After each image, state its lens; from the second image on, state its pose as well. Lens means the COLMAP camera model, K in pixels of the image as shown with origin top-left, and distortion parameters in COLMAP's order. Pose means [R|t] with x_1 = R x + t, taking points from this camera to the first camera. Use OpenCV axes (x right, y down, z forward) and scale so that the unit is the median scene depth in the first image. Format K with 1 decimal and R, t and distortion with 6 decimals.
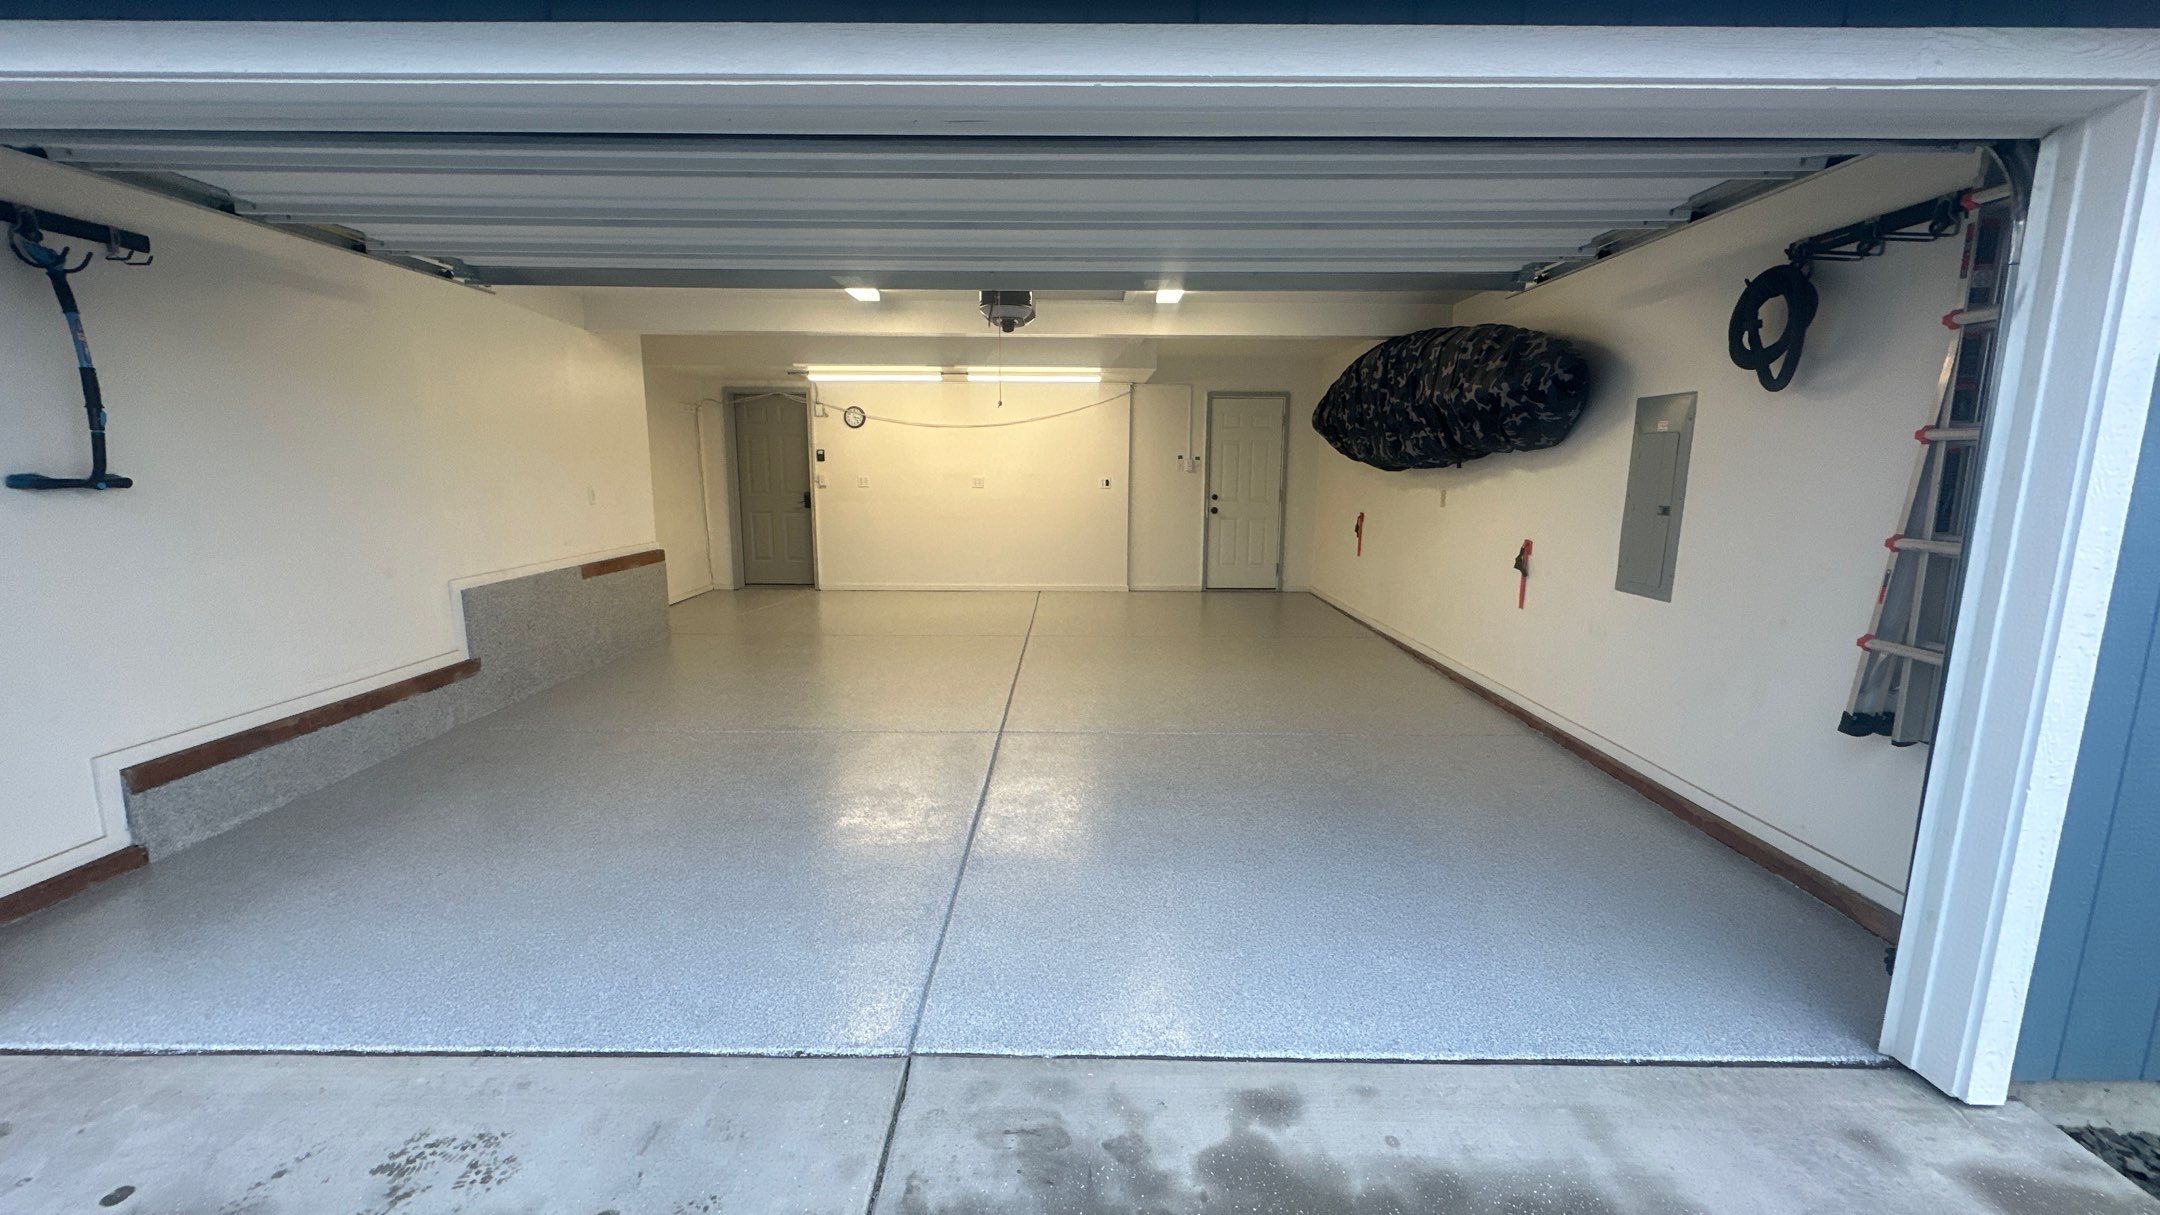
lens RADIAL K [[858.0, 0, 1082.3], [0, 858.0, 604.6], [0, 0, 1]] dist [-0.002987, 0.000327]
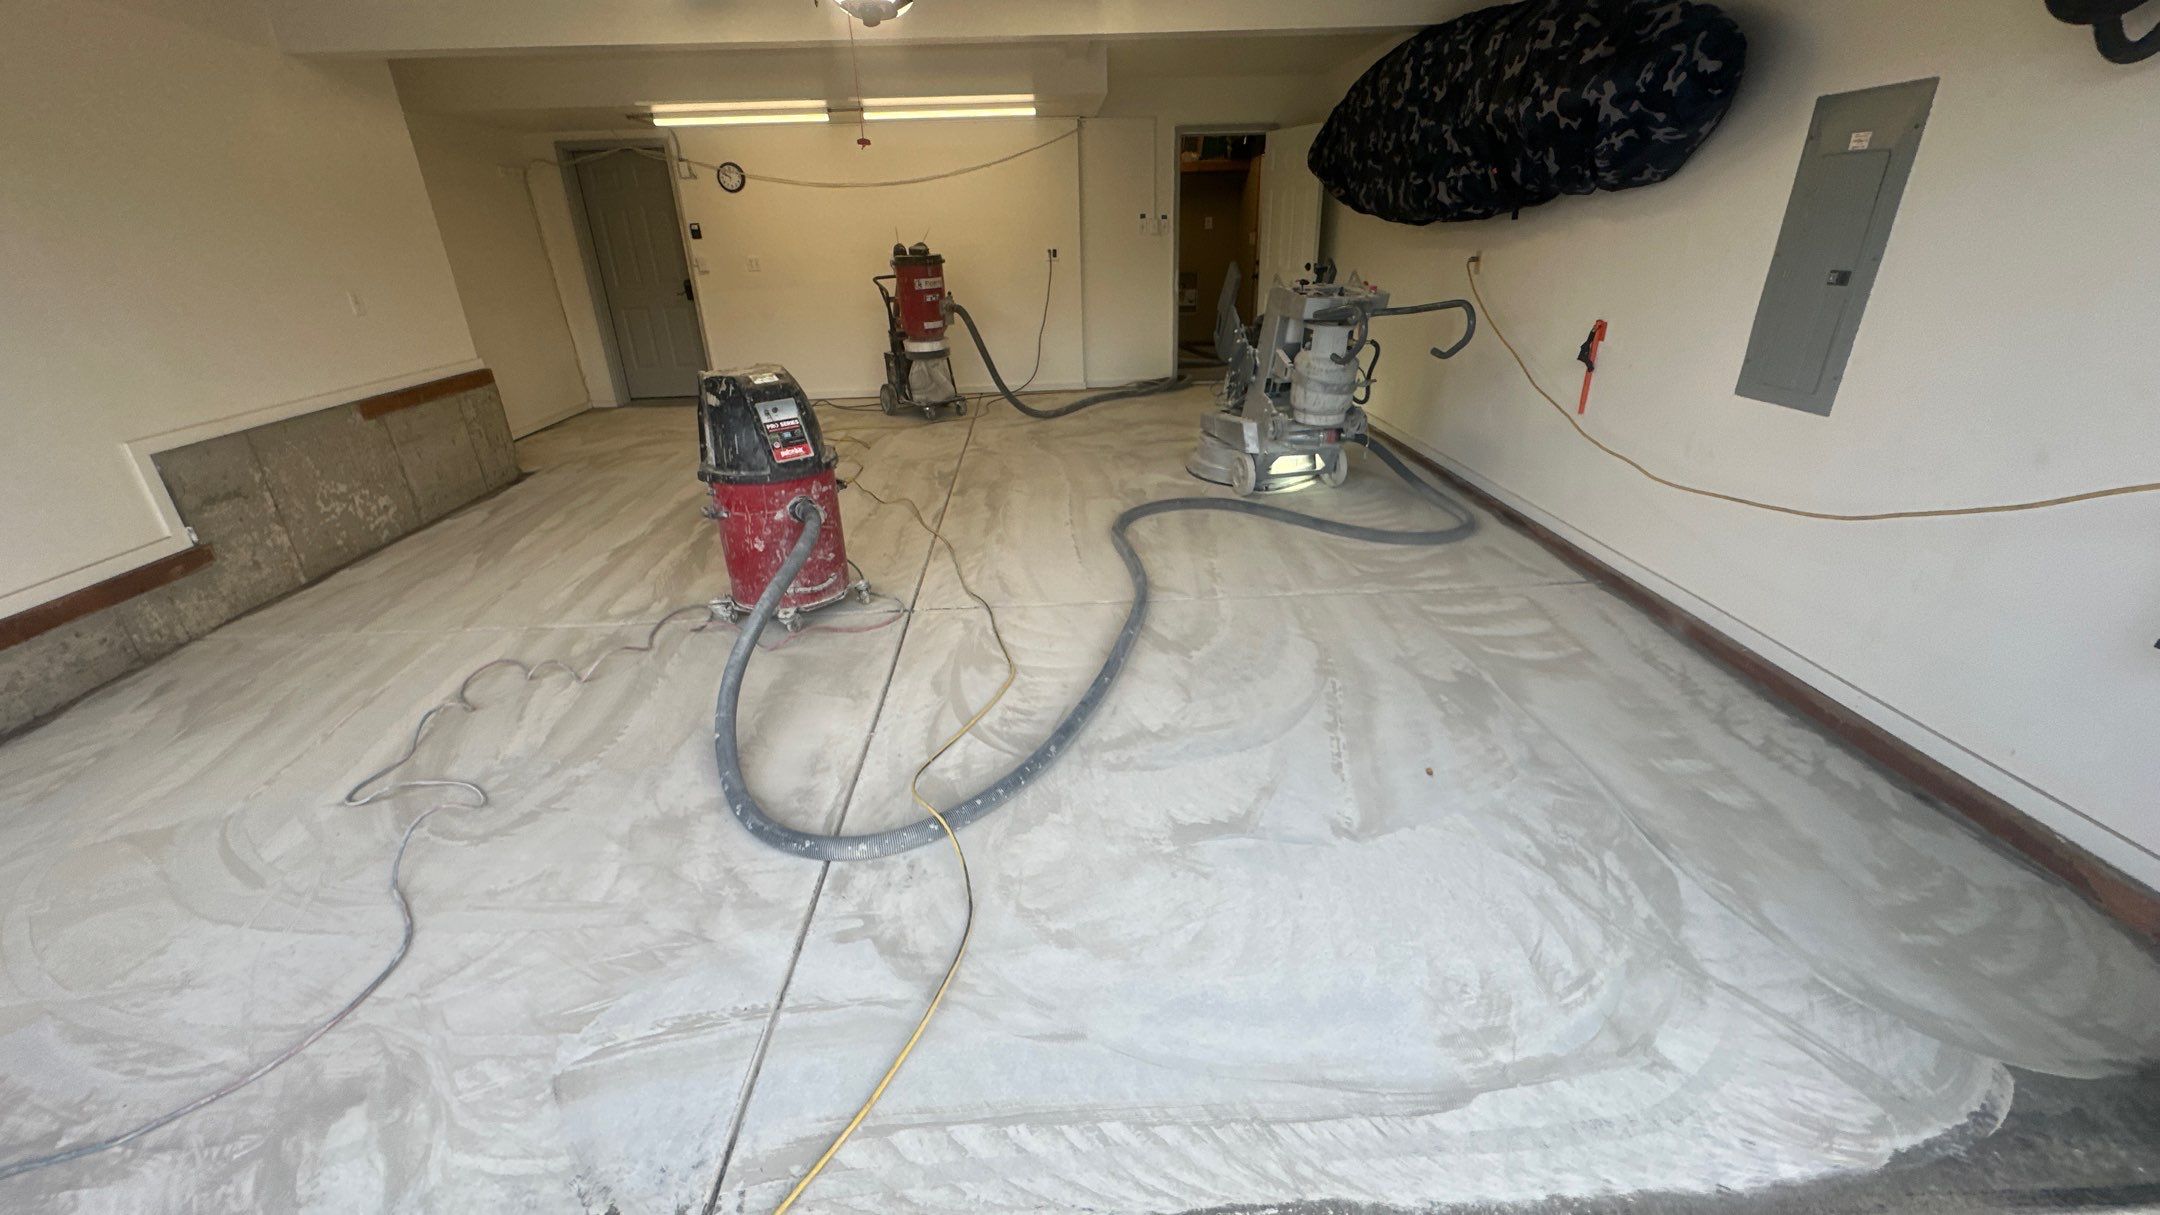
lens RADIAL K [[858.0, 0, 1084.9], [0, 858.0, 605.8], [0, 0, 1]] dist [-0.002987, 0.000327]
pose [[0.998504, -0.048911, 0.024430, 0.039388], [0.041177, 0.966728, 0.252471, -0.041569], [-0.035966, -0.251088, 0.967296, 0.229020]]
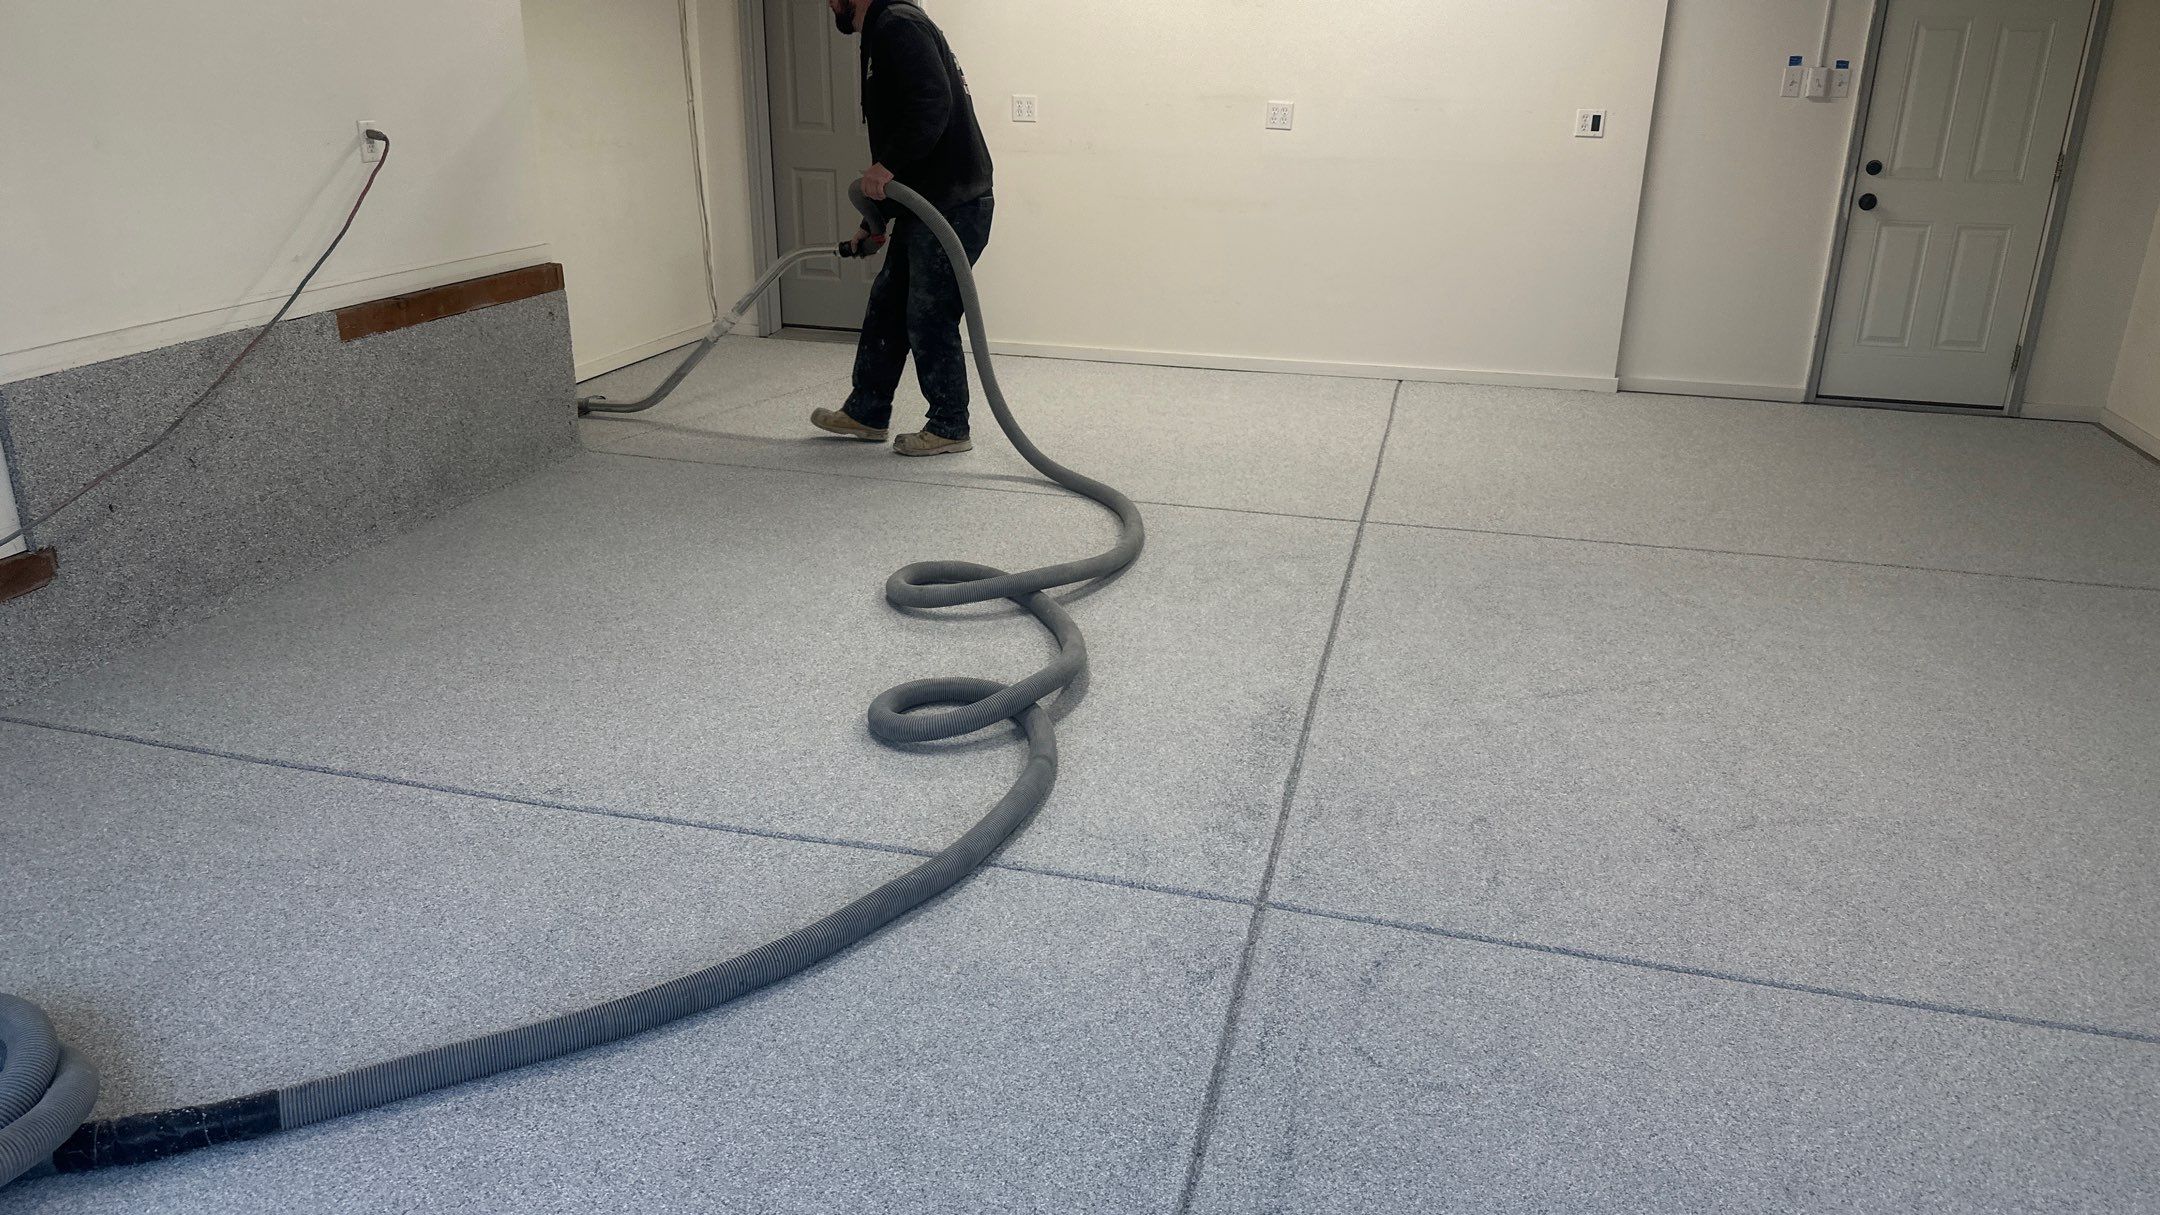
lens RADIAL K [[1507.0, 0, 1089.0], [0, 1507.0, 588.7], [0, 0, 1]] dist [0.070347, -0.100473]
pose [[0.968770, 0.095272, -0.228927, -0.031798], [-0.053845, 0.982039, 0.180833, -0.078638], [0.242043, -0.162859, 0.956500, 0.388788]]
